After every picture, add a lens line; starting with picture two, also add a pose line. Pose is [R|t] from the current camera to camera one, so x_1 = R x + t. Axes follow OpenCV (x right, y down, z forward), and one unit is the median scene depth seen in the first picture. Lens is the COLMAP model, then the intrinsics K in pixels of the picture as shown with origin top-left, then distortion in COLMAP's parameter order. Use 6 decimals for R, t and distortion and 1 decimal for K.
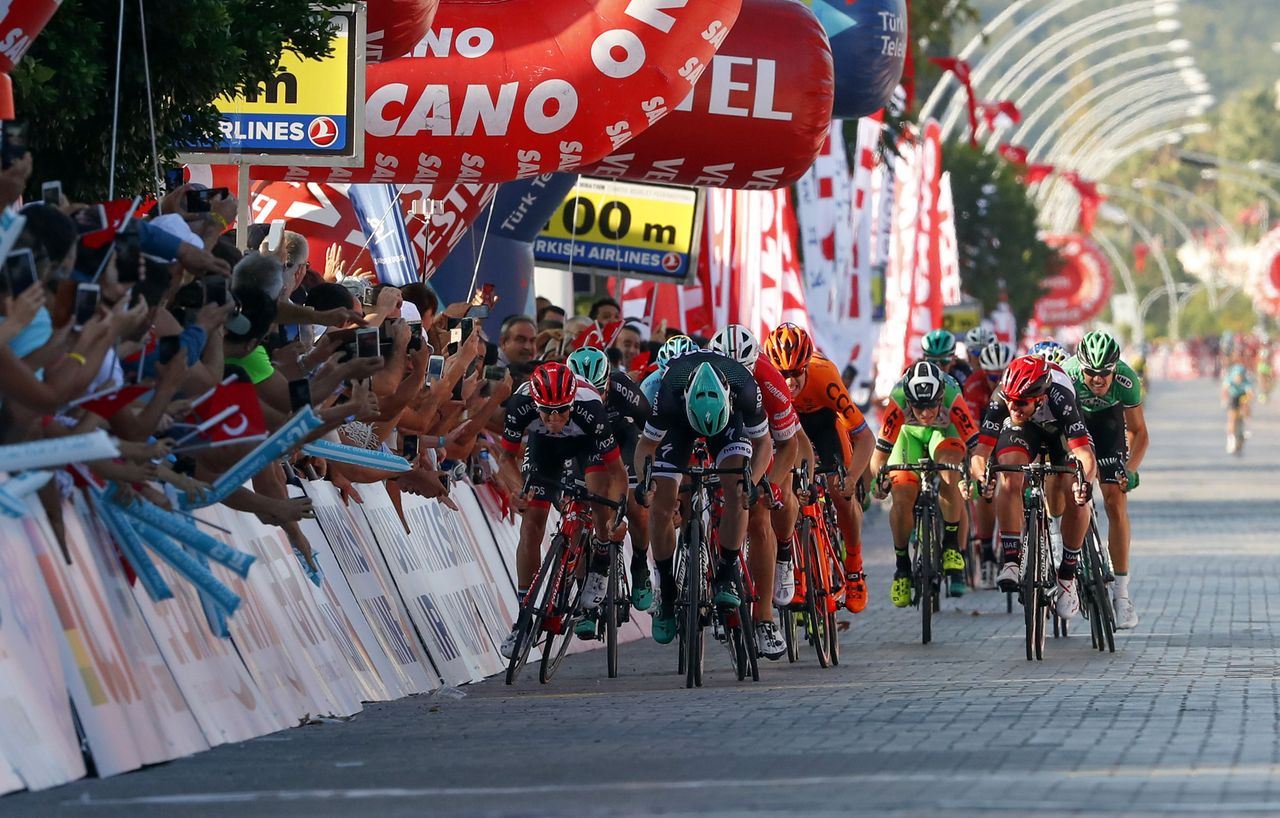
lens RADIAL K [[4922.0, 0, 640.0], [0, 4922.0, 409.0], [0, 0, 1]] dist [0.148935, 1.503642]
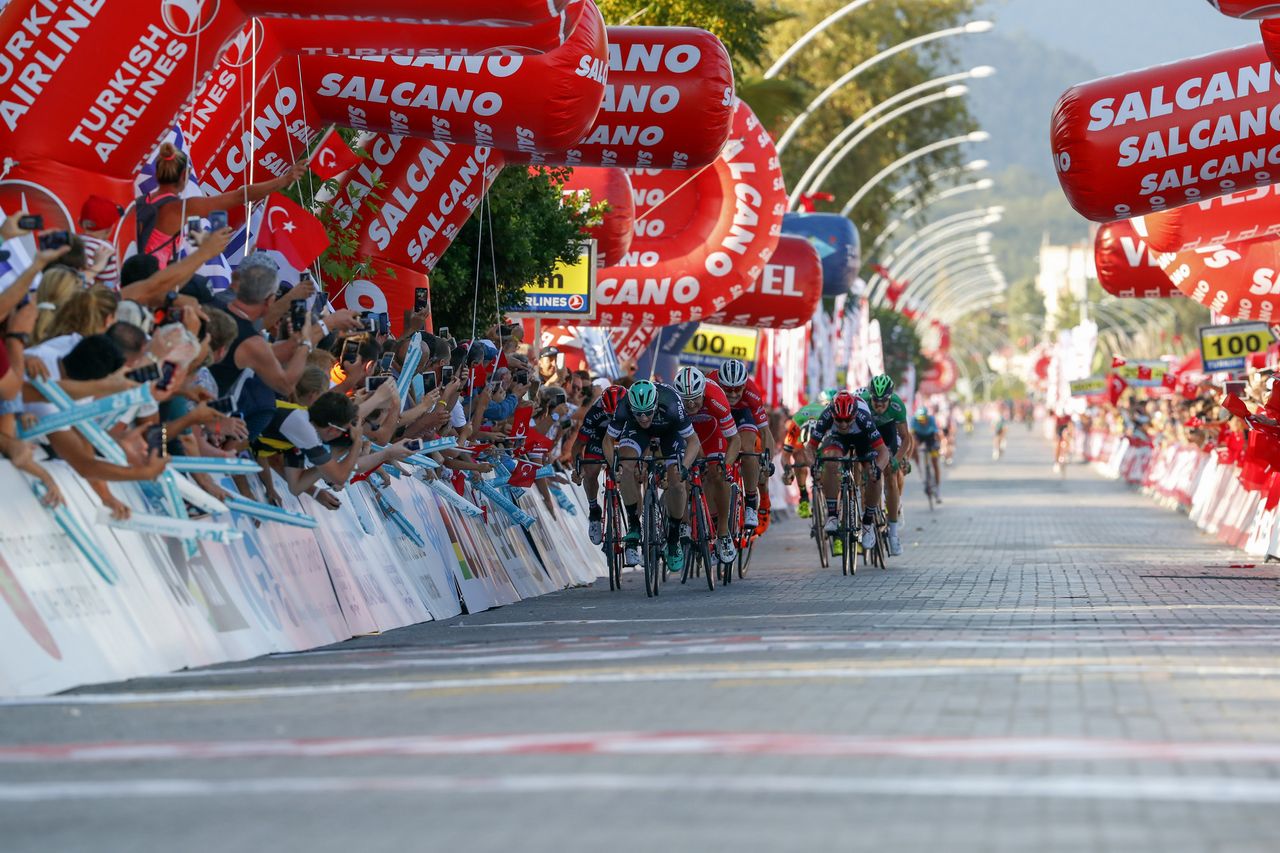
lens RADIAL K [[4783.6, 0, 640.0], [0, 4783.6, 426.5], [0, 0, 1]] dist [0.606858, -3.949525]
pose [[0.999570, -0.002806, 0.029174, -0.096201], [0.002417, 0.999908, 0.013353, -0.030799], [-0.029209, -0.013277, 0.999485, -1.009738]]
